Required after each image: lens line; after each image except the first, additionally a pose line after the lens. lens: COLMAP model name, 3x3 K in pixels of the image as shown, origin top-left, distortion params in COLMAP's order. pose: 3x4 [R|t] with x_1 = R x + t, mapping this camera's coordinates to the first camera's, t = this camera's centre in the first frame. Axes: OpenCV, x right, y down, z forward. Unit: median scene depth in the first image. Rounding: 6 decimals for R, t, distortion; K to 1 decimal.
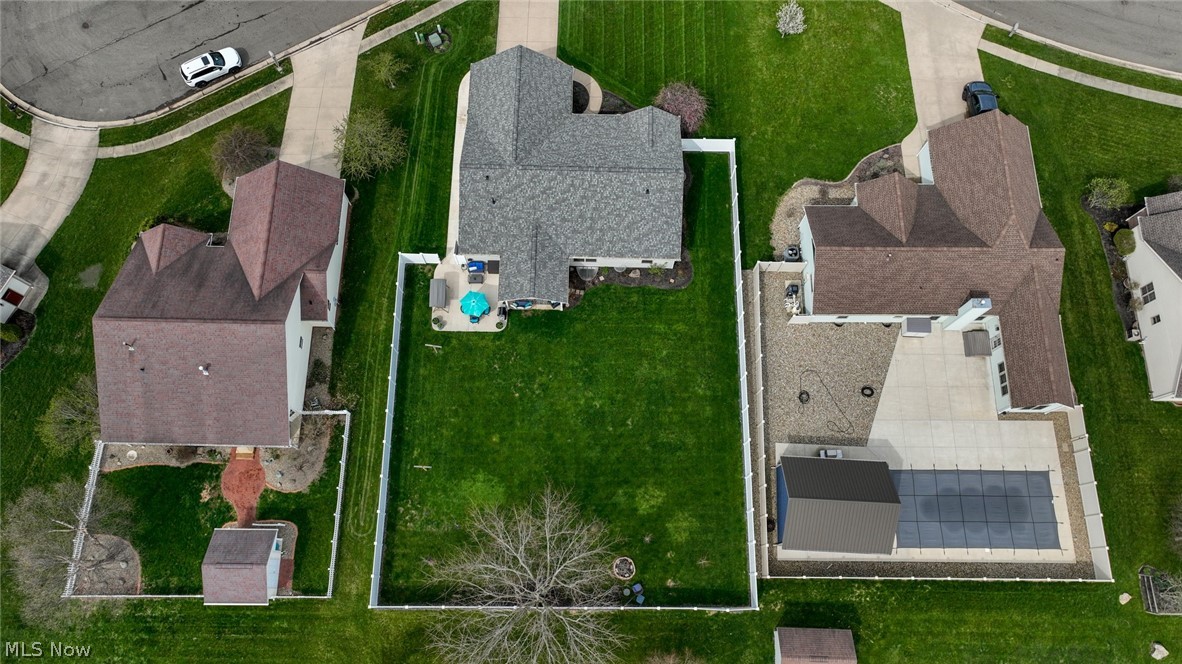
lens RADIAL K [[850.8, 0, 591.1], [0, 850.8, 342.4], [0, 0, 1]] dist [0.004390, 0.009531]
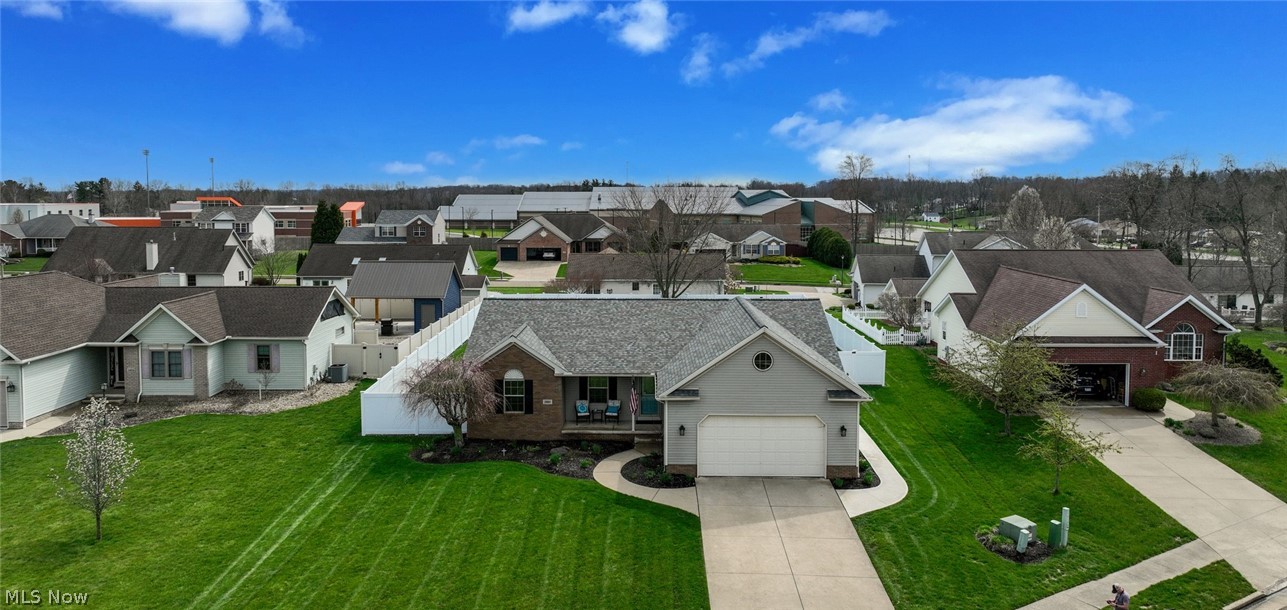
lens RADIAL K [[909.5, 0, 644.0], [0, 909.5, 246.9], [0, 0, 1]] dist [0.006853, -0.000902]
pose [[-0.999886, -0.011631, -0.009677, -0.010010], [-0.012148, 0.235907, 0.971700, -0.922053], [-0.009019, 0.971706, -0.236022, 1.145587]]
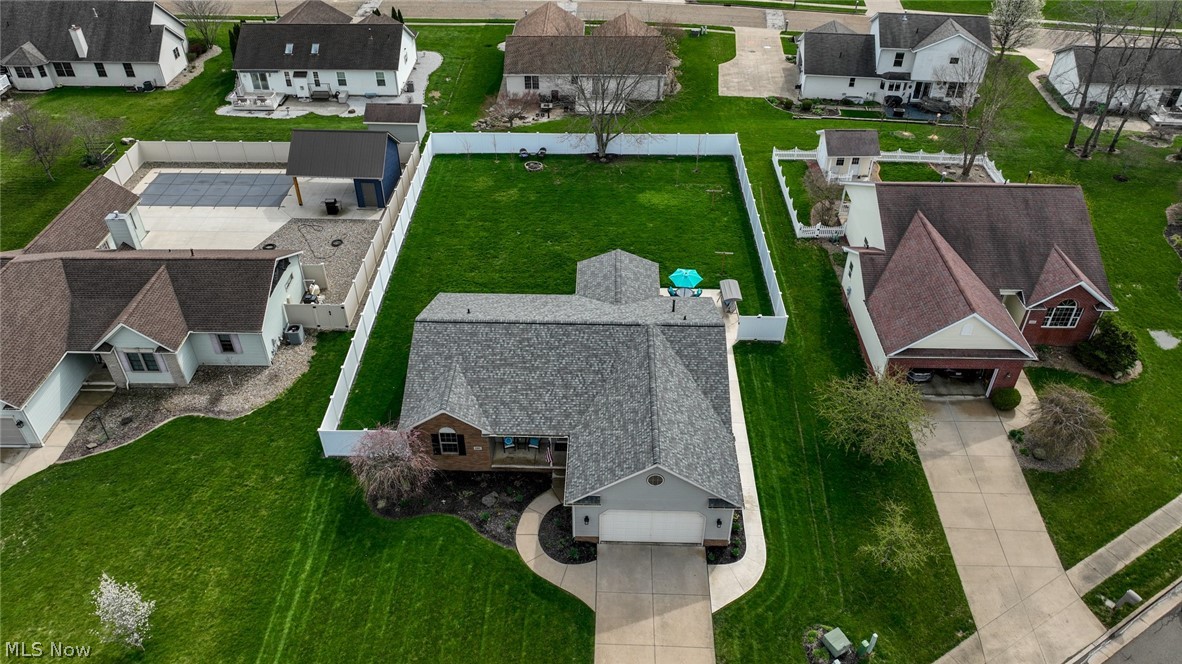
lens RADIAL K [[850.8, 0, 591.3], [0, 850.8, 332.4], [0, 0, 1]] dist [0.004390, 0.009531]
pose [[-0.999942, -0.010776, -0.000752, -0.041851], [0.003034, -0.347002, 0.937859, -0.900416], [-0.010367, 0.937802, 0.347015, 0.768059]]
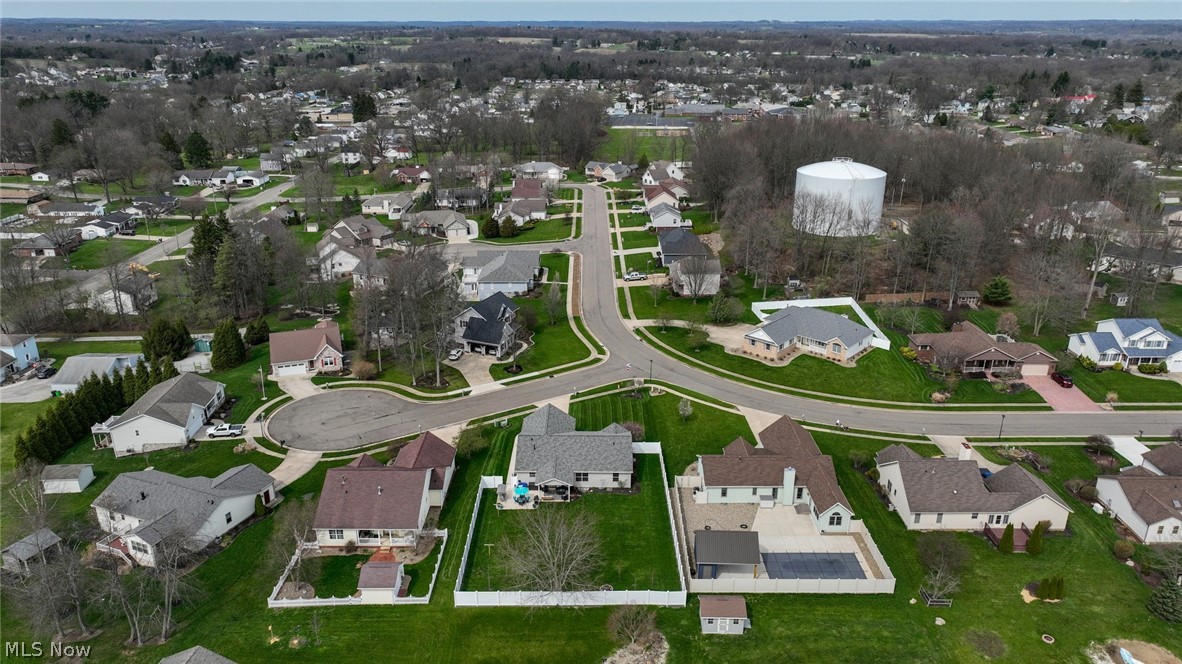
lens RADIAL K [[850.8, 0, 595.8], [0, 850.8, 327.0], [0, 0, 1]] dist [0.004390, 0.009531]
pose [[0.999828, -0.014533, 0.011528, 0.006404], [0.017964, 0.603500, -0.797161, 1.198481], [0.004628, 0.797231, 0.603657, -0.382515]]
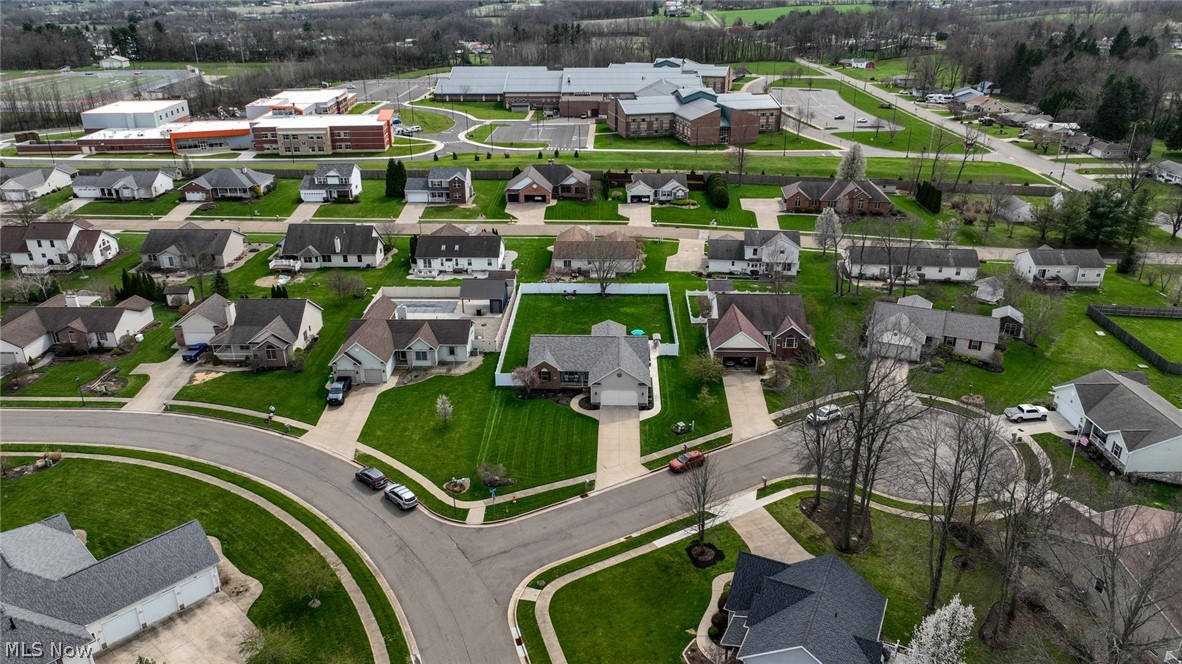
lens RADIAL K [[850.8, 0, 589.9], [0, 850.8, 329.9], [0, 0, 1]] dist [0.004390, 0.009531]
pose [[-0.999864, -0.009799, 0.013245, -0.049939], [0.014150, -0.098896, 0.994997, -2.134070], [-0.008440, 0.995050, 0.099021, 0.809385]]
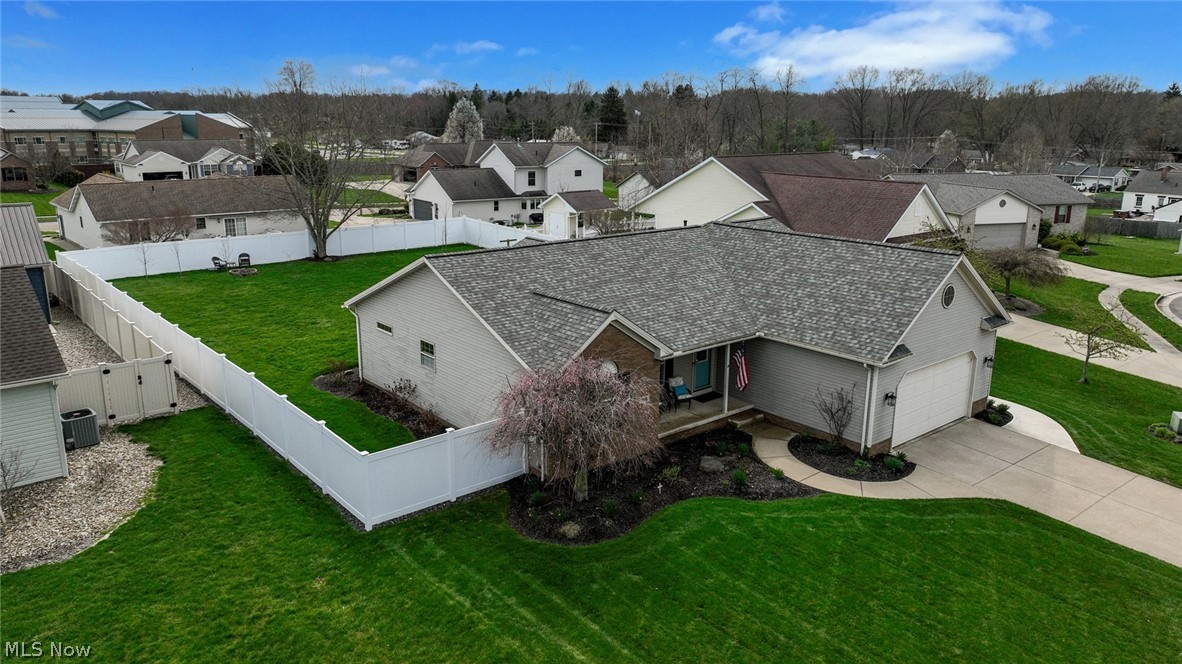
lens RADIAL K [[850.8, 0, 594.8], [0, 850.8, 332.2], [0, 0, 1]] dist [0.004390, 0.009531]
pose [[-0.746788, 0.150319, -0.647852, 0.322801], [-0.640256, 0.101070, 0.761483, -0.570835], [0.179944, 0.983458, 0.020765, 1.057574]]
